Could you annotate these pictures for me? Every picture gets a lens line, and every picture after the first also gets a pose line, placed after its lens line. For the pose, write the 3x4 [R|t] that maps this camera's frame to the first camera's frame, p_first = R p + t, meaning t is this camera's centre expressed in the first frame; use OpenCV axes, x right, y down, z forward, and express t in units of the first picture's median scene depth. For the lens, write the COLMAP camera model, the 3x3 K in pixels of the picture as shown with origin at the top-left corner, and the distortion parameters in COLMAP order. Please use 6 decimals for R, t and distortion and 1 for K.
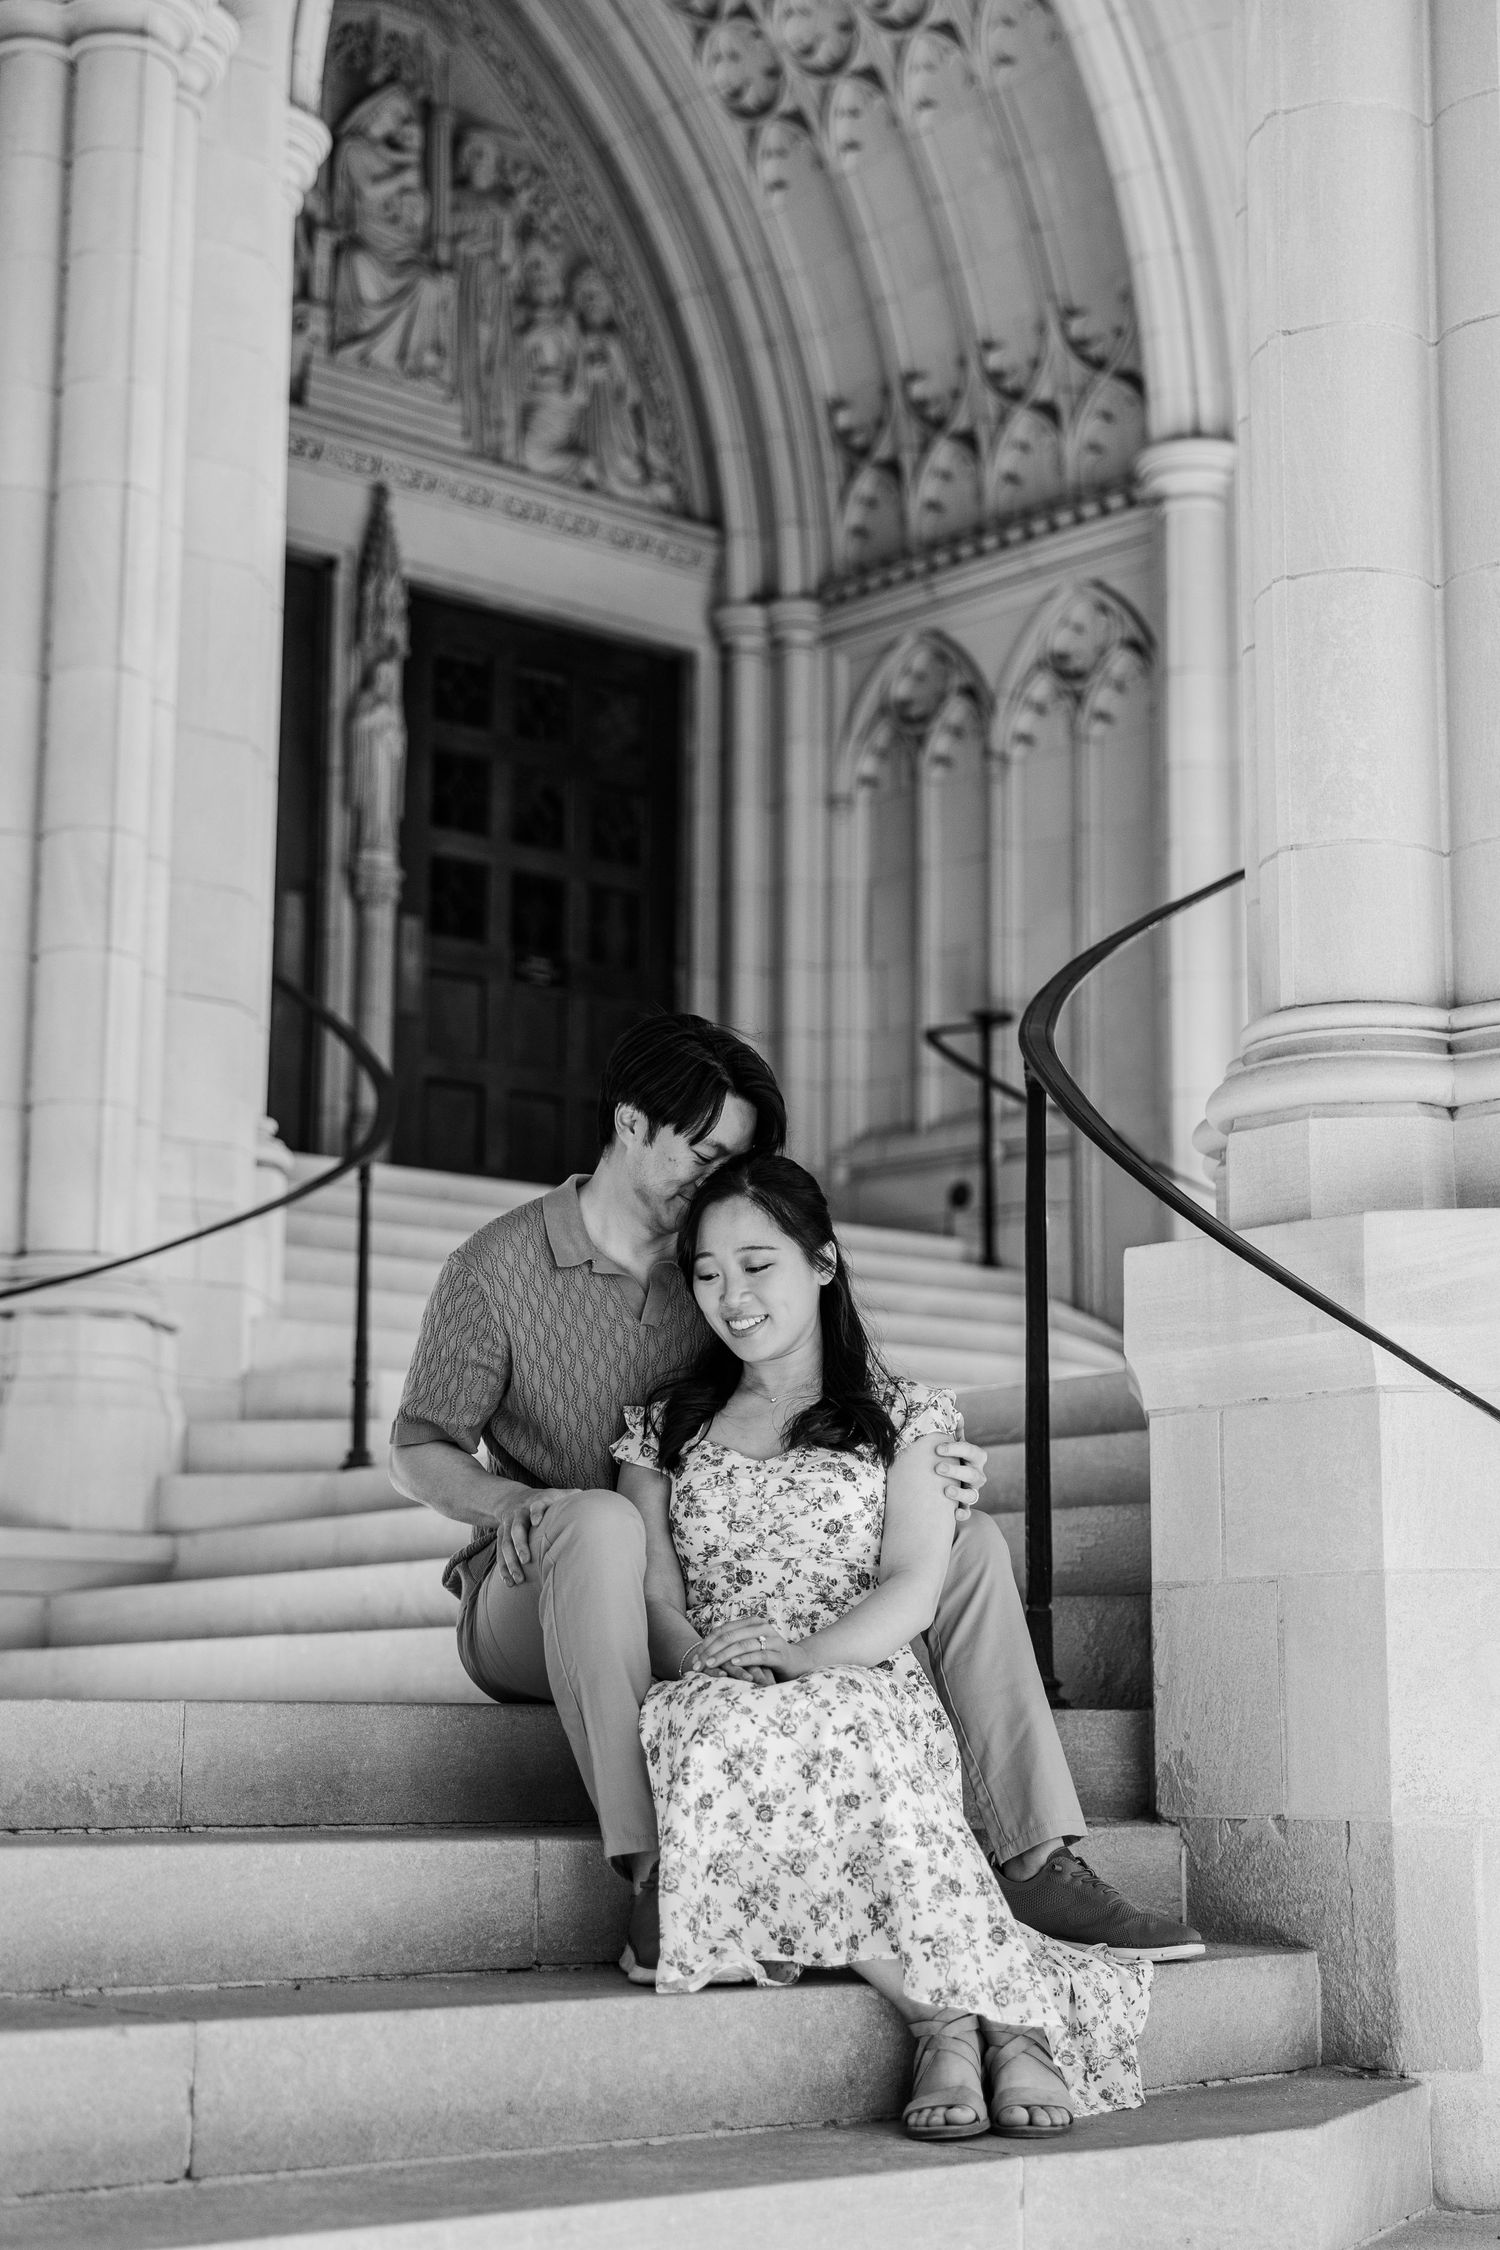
lens RADIAL K [[3354.8, 0, 820.5], [0, 3354.8, 1187.9], [0, 0, 1]] dist [0.017299, 0.052673]
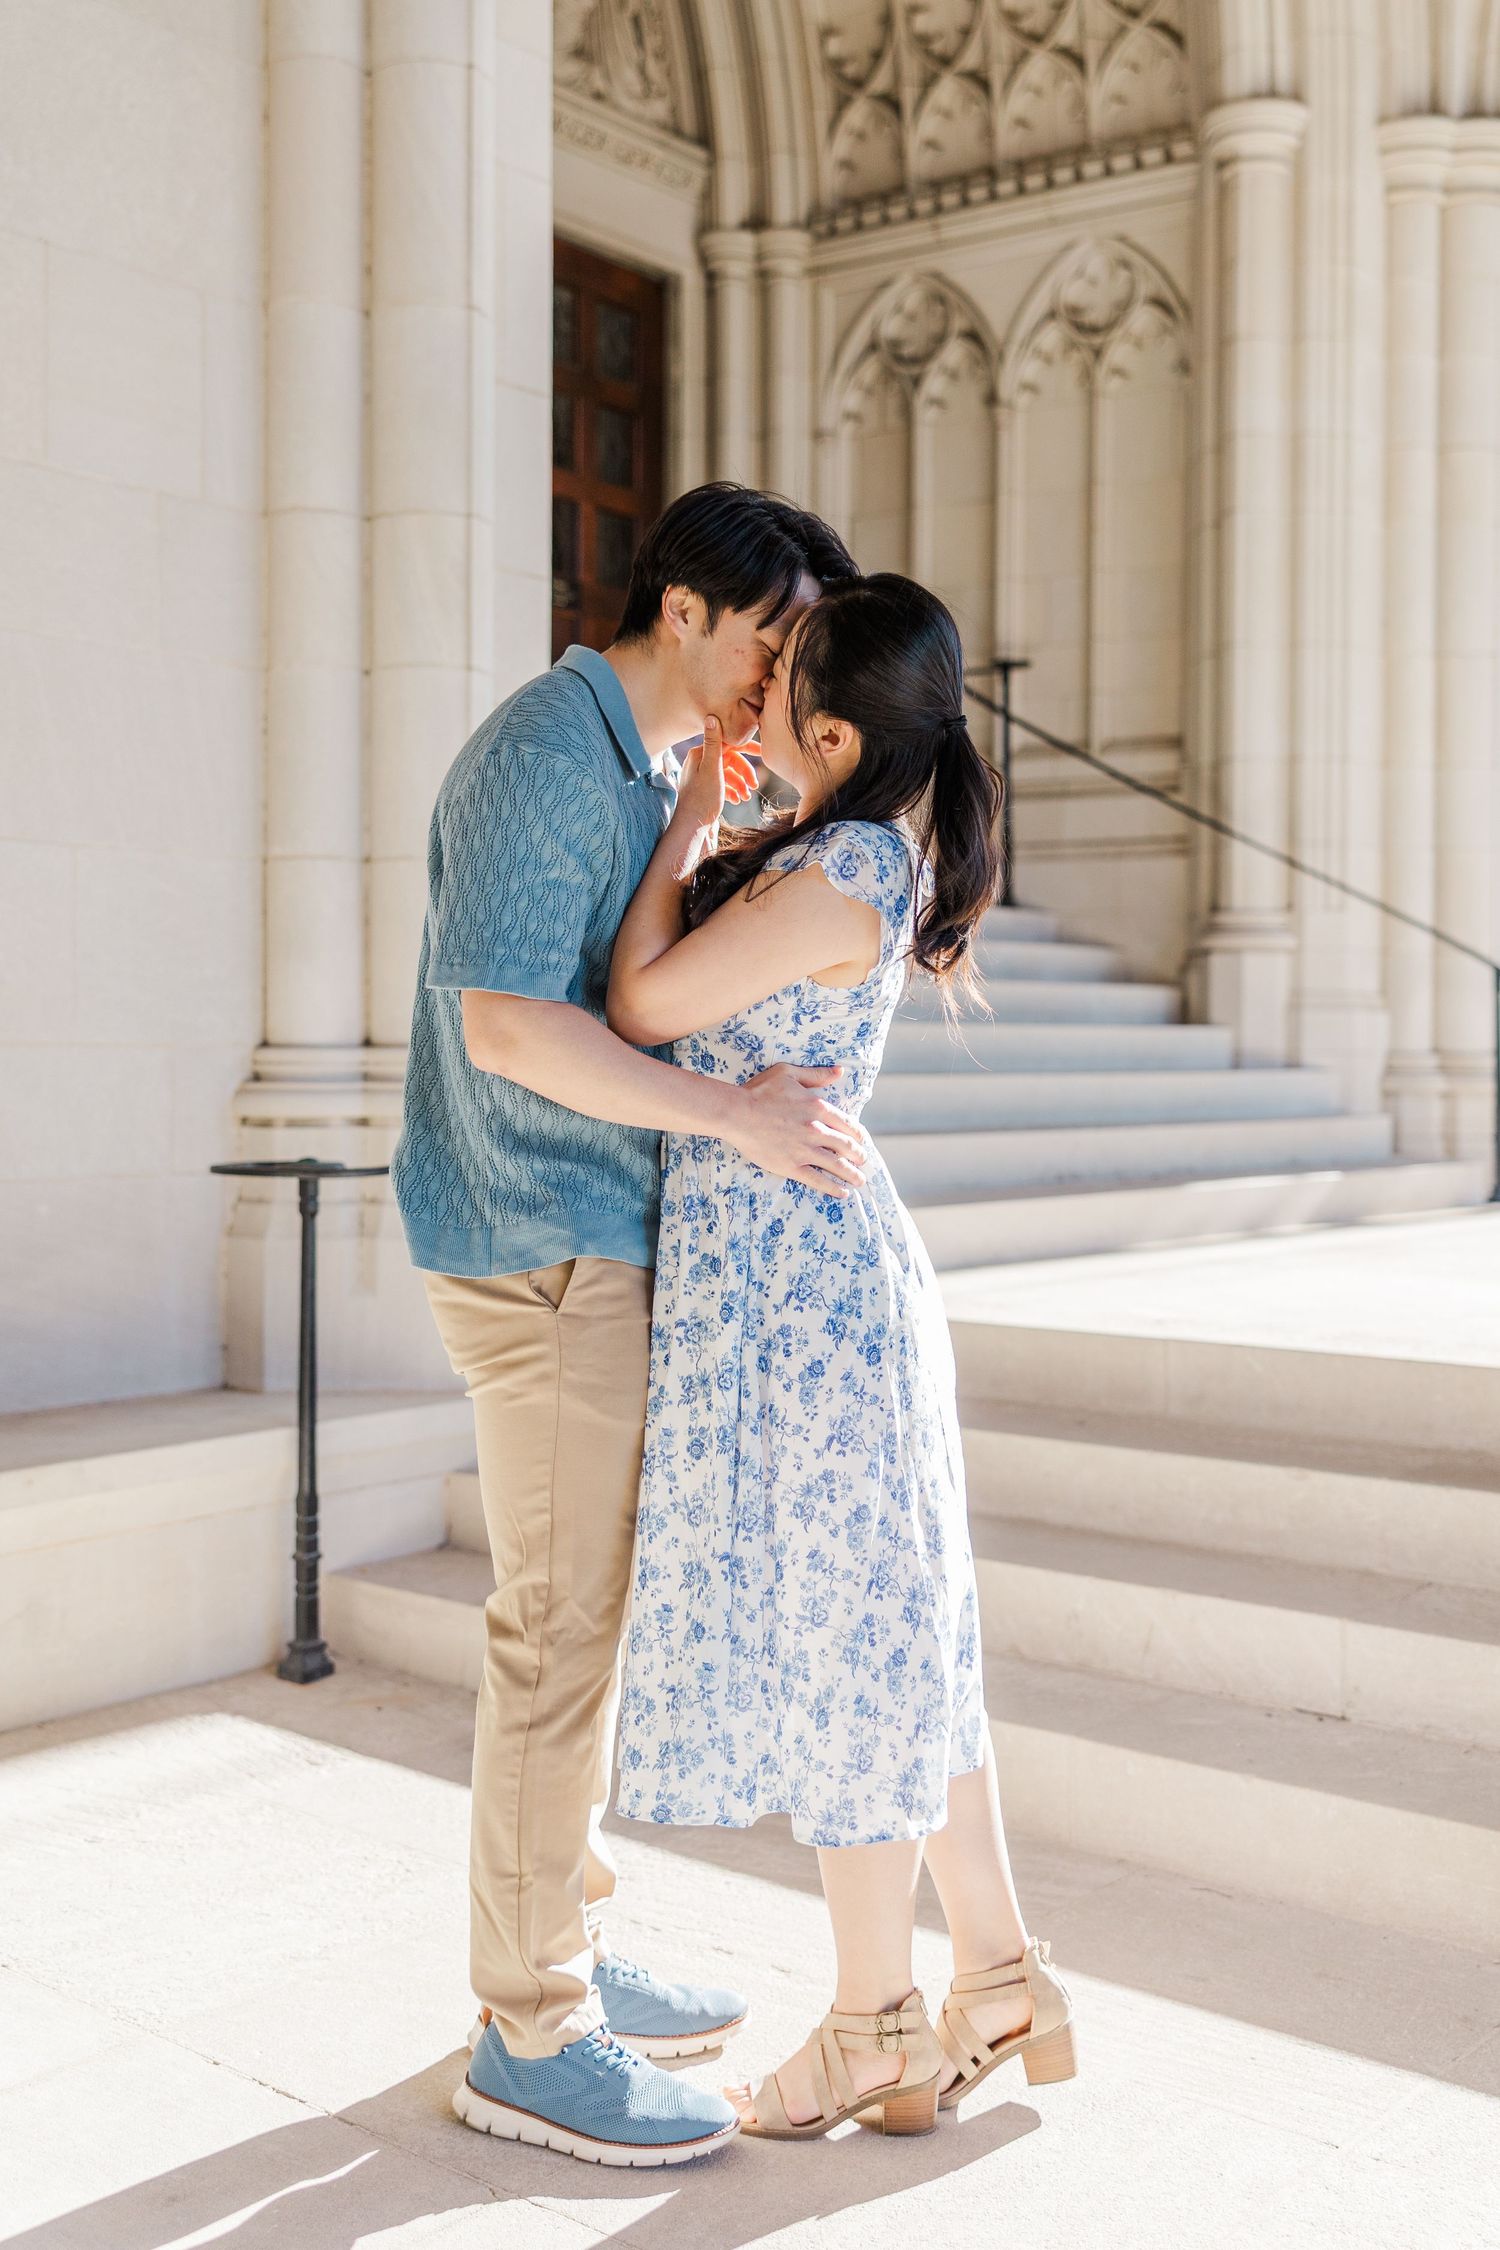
lens RADIAL K [[2348.5, 0, 756.1], [0, 2348.5, 1041.1], [0, 0, 1]] dist [0.010374, 0.009686]
pose [[0.977714, -0.001797, 0.209933, -0.175928], [-0.033880, 0.985506, 0.166224, -0.052489], [-0.207189, -0.169632, 0.963482, 0.281314]]
